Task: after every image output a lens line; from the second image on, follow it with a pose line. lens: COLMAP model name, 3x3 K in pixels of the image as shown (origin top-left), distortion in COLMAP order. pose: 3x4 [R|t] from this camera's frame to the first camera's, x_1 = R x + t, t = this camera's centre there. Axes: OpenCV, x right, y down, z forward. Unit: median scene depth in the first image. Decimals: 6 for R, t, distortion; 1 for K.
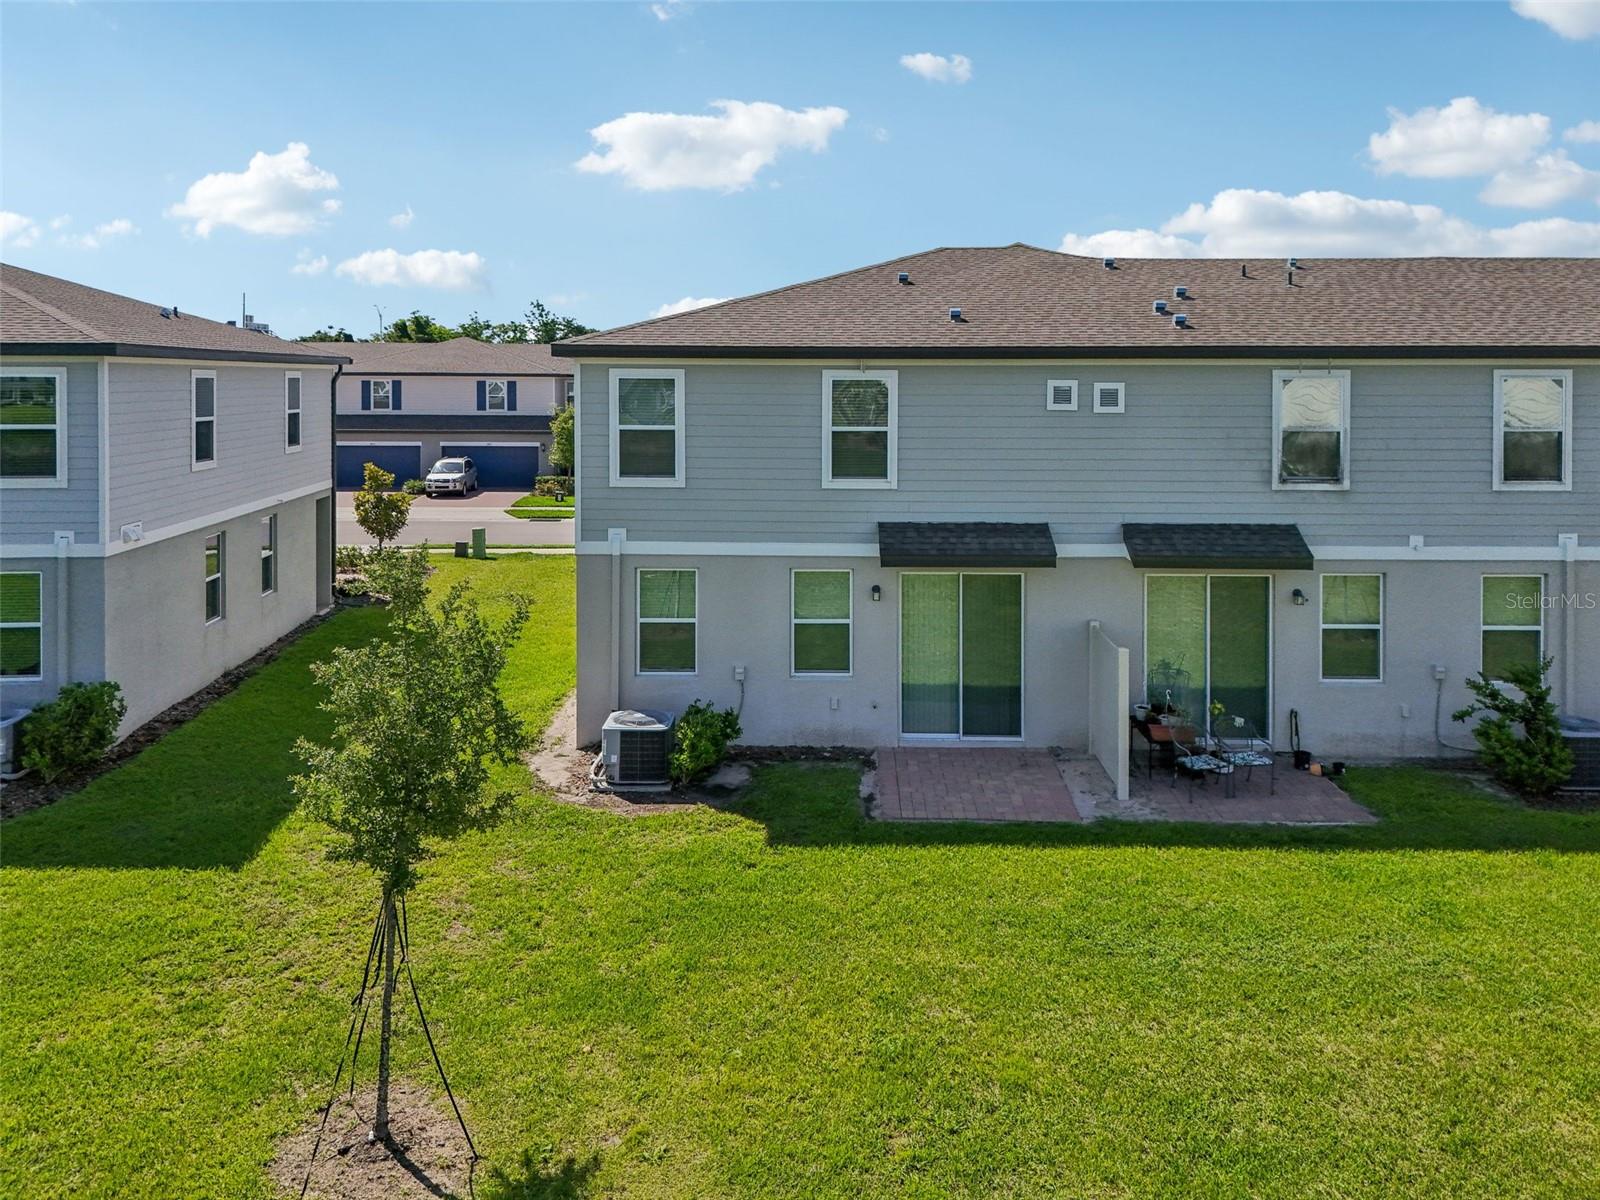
lens RADIAL K [[1134.3, 0, 800.0], [0, 1134.3, 600.0], [0, 0, 1]] dist [-0.053729, 0.000974]
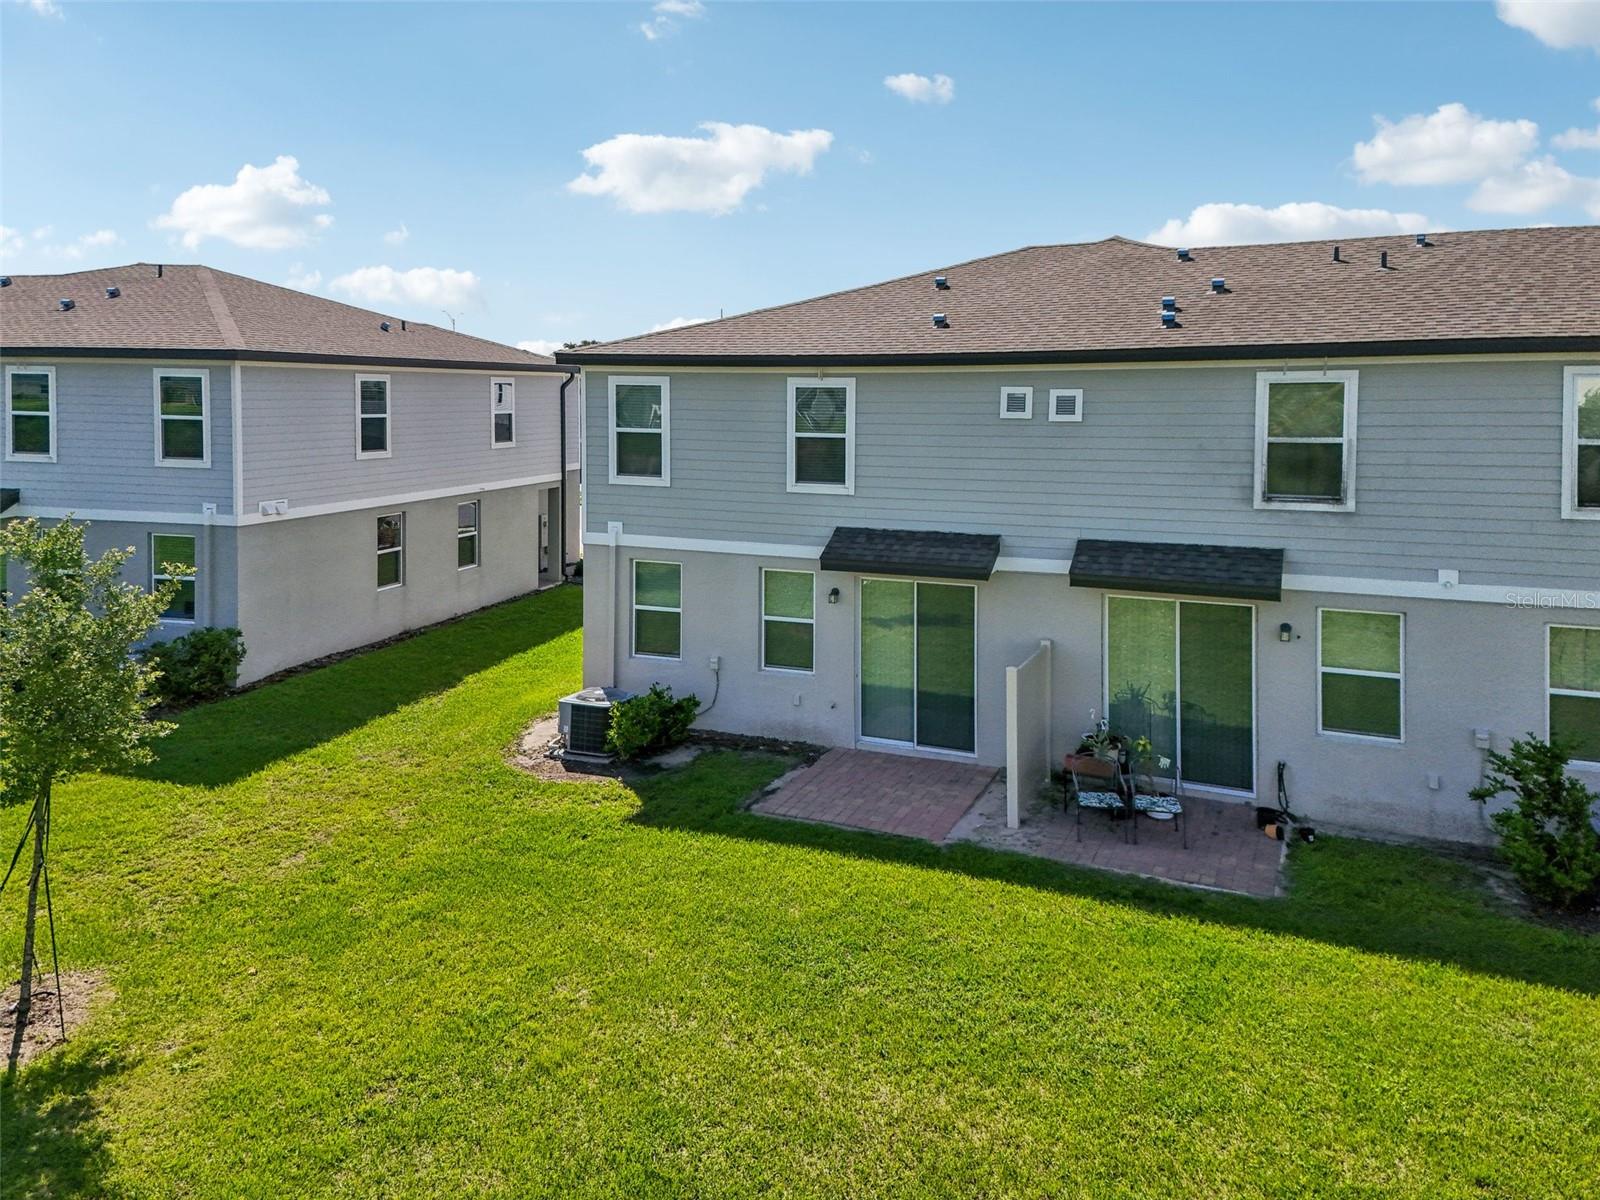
lens RADIAL K [[1096.8, 0, 800.0], [0, 1096.8, 600.0], [0, 0, 1]] dist [0.201968, -0.179745]
pose [[0.950037, 0.069515, -0.304298, 0.349122], [-0.071848, 0.997409, 0.003539, -0.003751], [0.303755, 0.018500, 0.952570, 0.043782]]
